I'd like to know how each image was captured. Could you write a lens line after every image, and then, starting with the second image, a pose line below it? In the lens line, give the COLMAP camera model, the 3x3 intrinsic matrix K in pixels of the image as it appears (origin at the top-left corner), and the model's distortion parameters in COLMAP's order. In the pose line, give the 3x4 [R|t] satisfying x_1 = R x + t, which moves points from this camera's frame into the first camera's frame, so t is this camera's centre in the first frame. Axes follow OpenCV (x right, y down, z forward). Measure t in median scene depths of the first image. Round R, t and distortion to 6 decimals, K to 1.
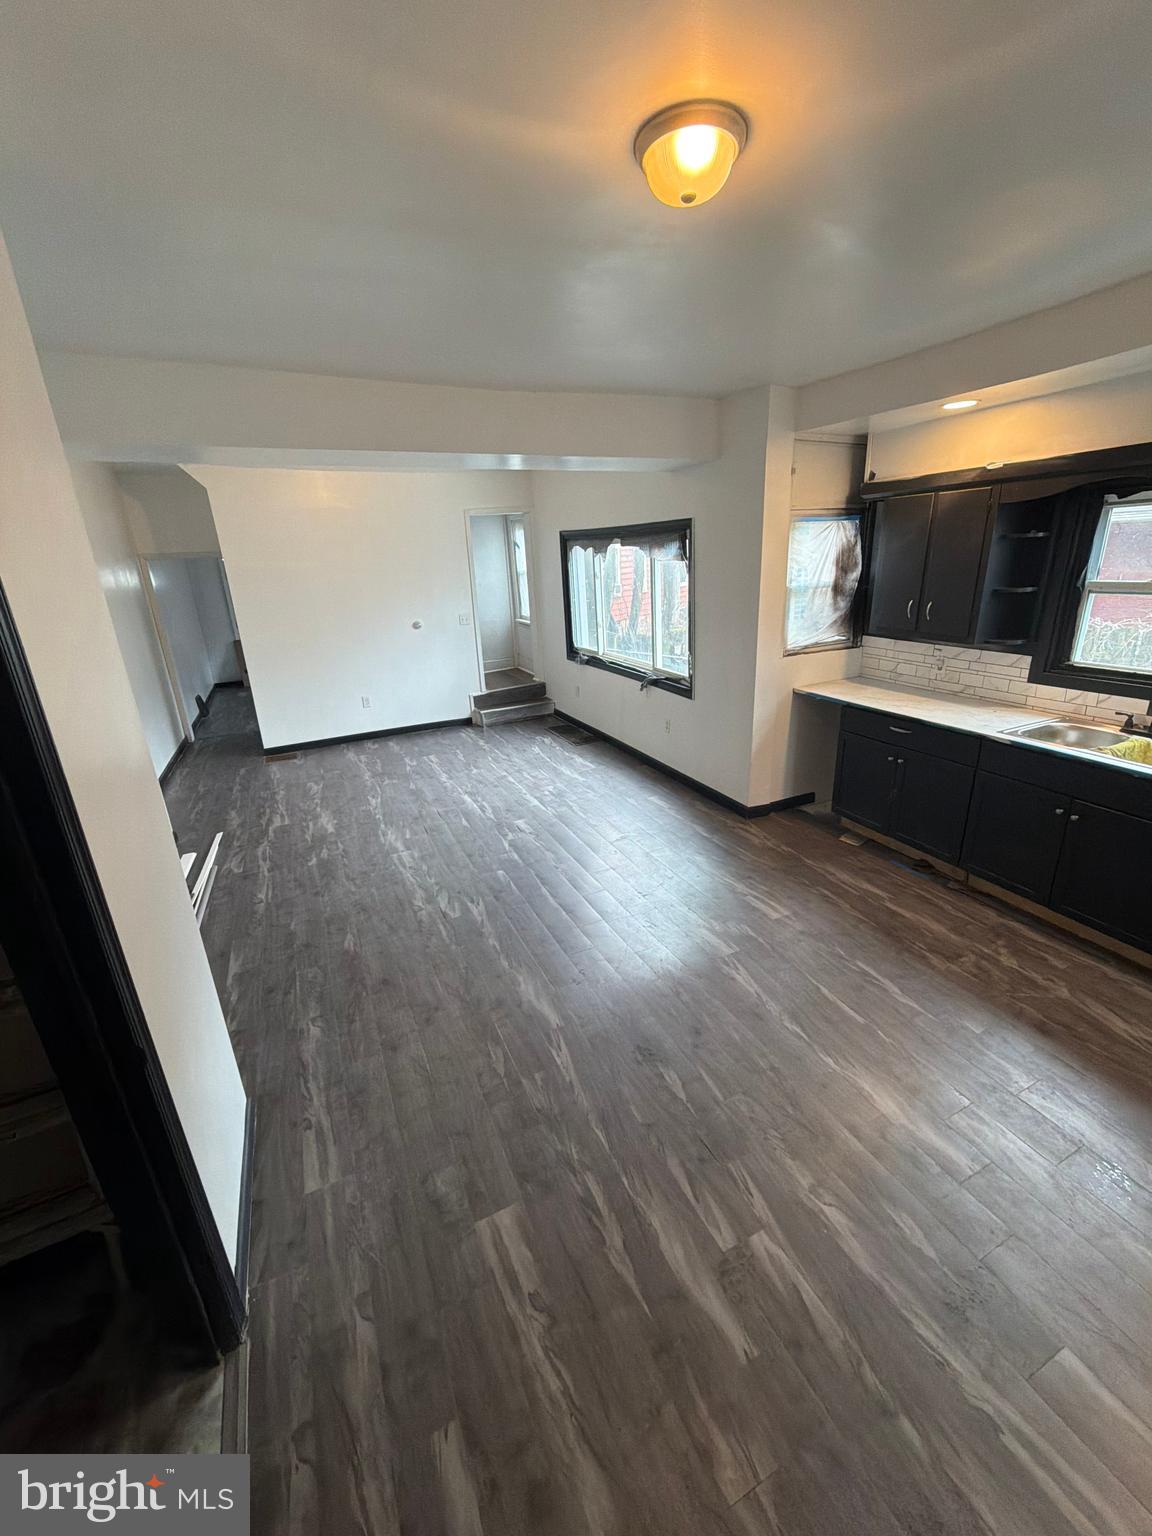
lens RADIAL K [[611.2, 0, 575.6], [0, 611.2, 763.1], [0, 0, 1]] dist [0.001183, 0.000106]
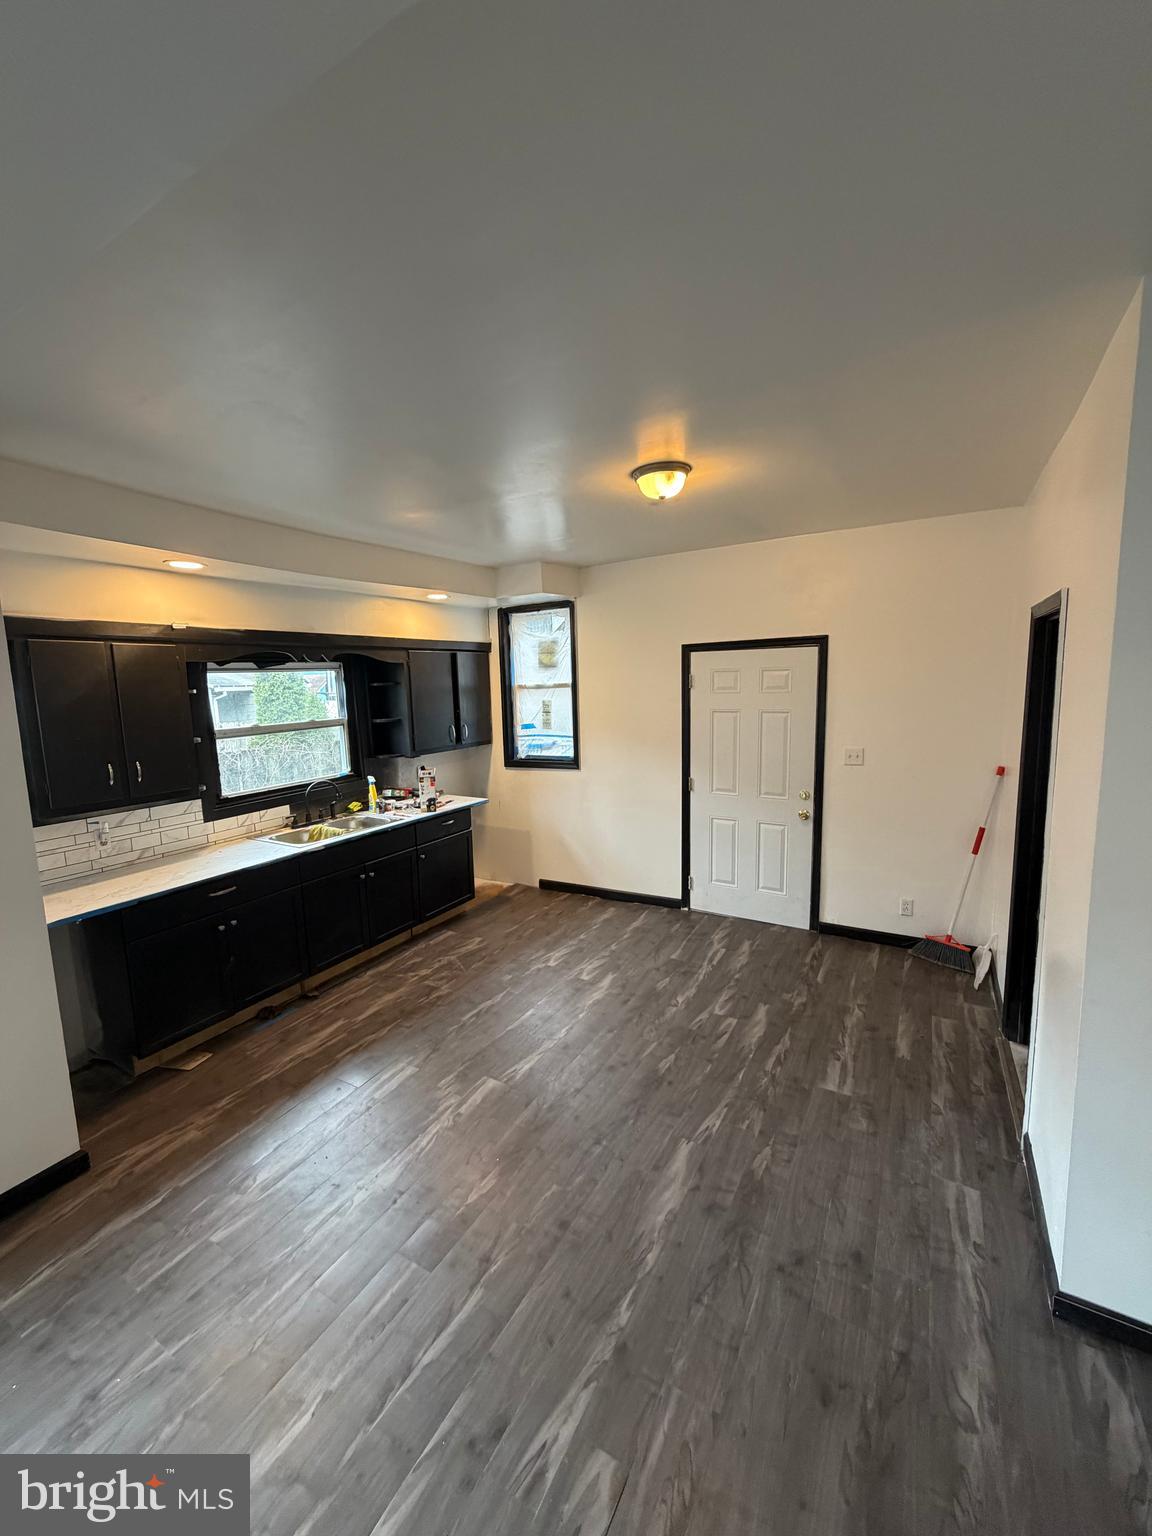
lens RADIAL K [[611.2, 0, 575.6], [0, 611.2, 763.1], [0, 0, 1]] dist [0.001183, 0.000106]
pose [[-0.571821, -0.049060, 0.818910, -0.425432], [0.316343, 0.907826, 0.275281, -0.267592], [-0.756933, 0.416468, -0.503594, 0.850745]]
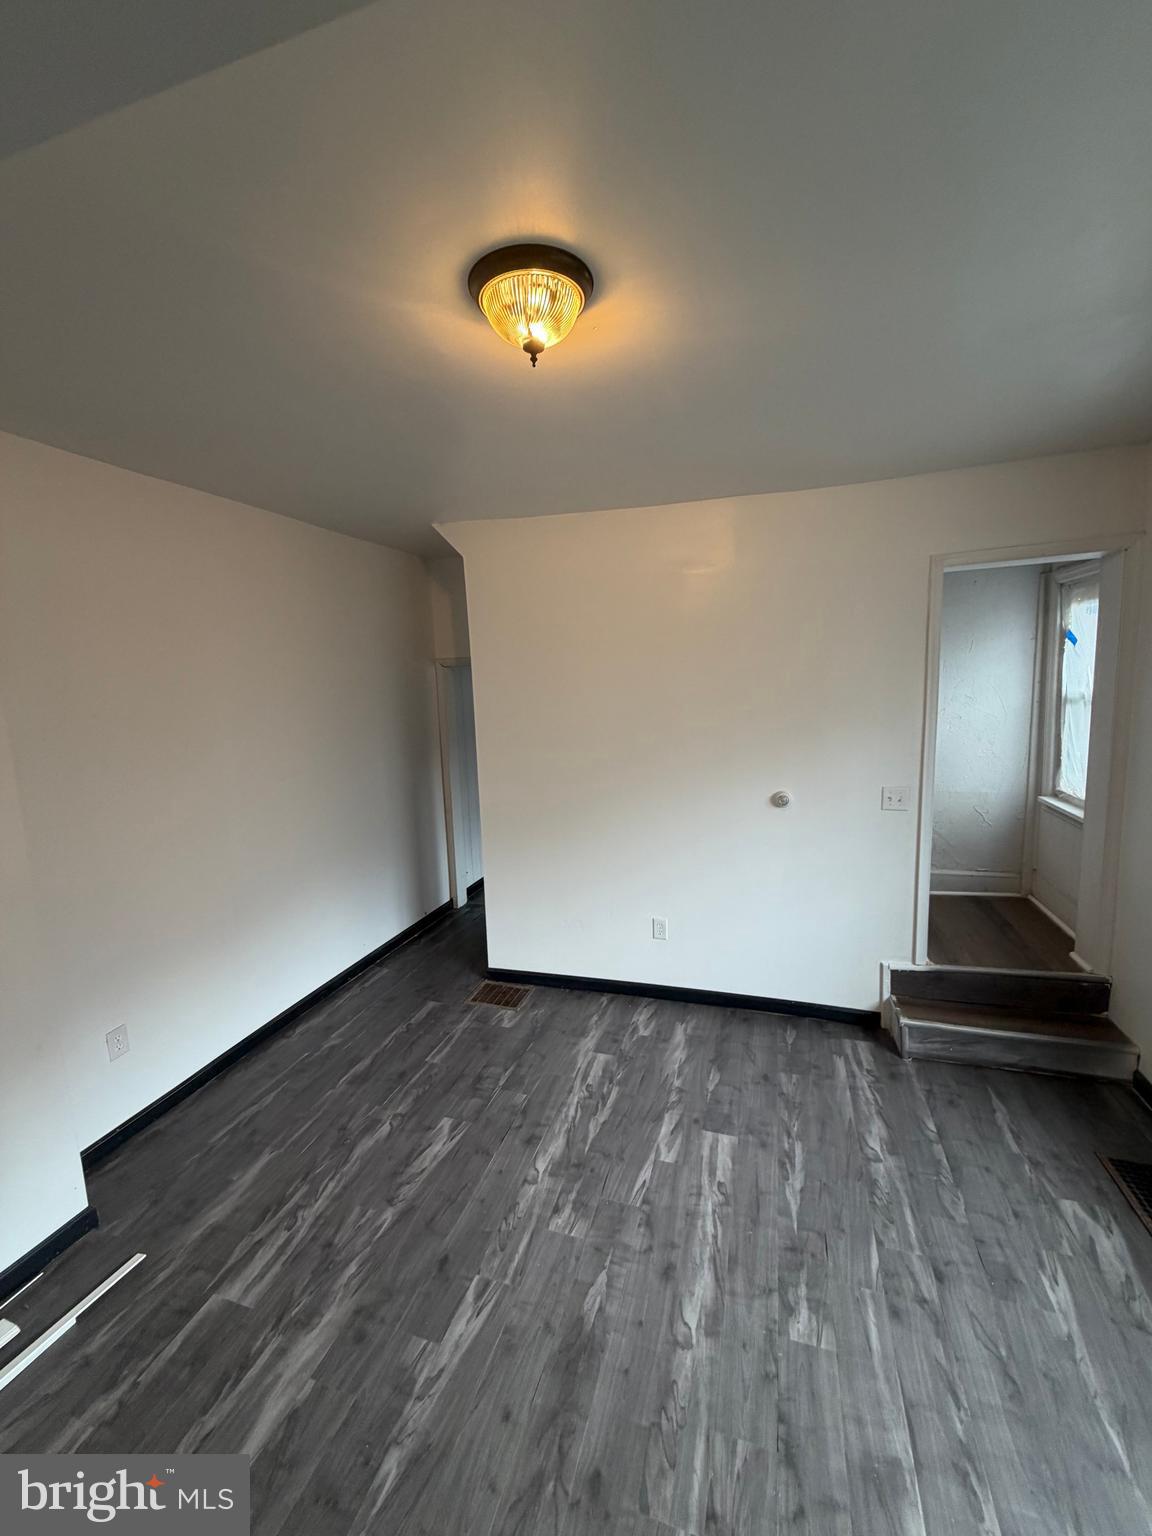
lens RADIAL K [[611.2, 0, 575.6], [0, 611.2, 763.1], [0, 0, 1]] dist [0.001183, 0.000106]
pose [[0.735382, 0.107920, -0.669004, -0.100882], [-0.218384, 0.972309, -0.083205, -0.295822], [0.641499, 0.207287, 0.738587, 0.890748]]
